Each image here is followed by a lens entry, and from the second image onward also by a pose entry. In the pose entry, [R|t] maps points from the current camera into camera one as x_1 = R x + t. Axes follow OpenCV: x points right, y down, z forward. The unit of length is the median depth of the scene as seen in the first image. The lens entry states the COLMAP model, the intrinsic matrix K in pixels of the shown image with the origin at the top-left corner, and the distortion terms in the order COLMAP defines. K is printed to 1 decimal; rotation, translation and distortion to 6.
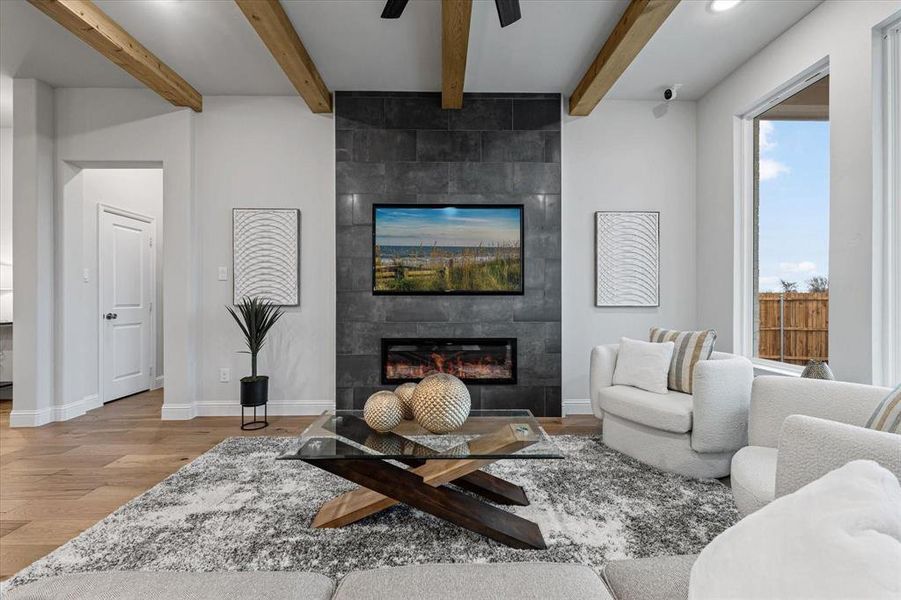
lens RADIAL K [[367.7, 0, 450.5], [0, 367.7, 300.0], [0, 0, 1]] dist [0.000752, 0.000354]
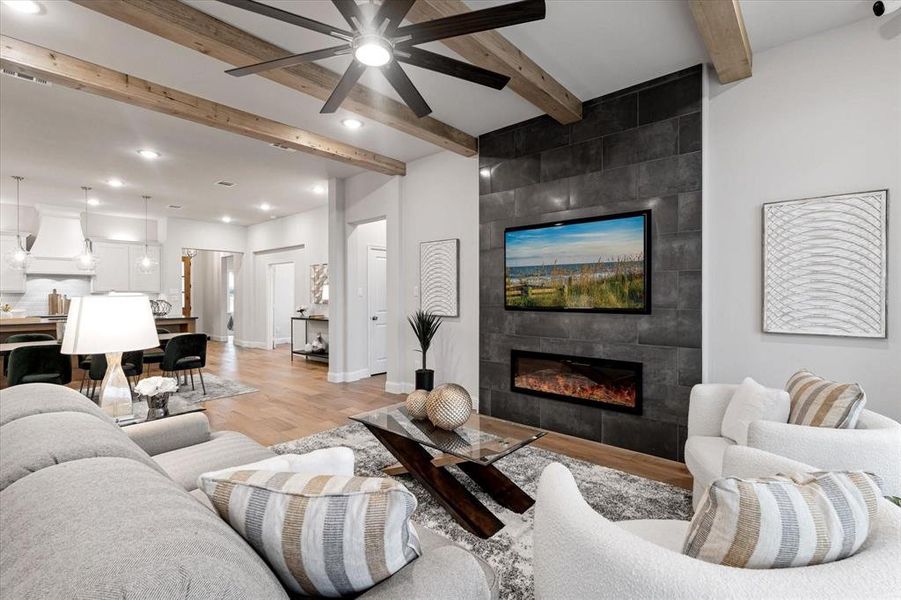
lens RADIAL K [[408.2, 0, 450.5], [0, 408.2, 300.0], [0, 0, 1]] dist [-0.000956, -0.000358]
pose [[0.735730, 0.008978, -0.677215, 0.504991], [-0.002512, 0.999941, 0.010527, -0.056722], [0.677270, -0.006044, 0.735710, -0.025152]]
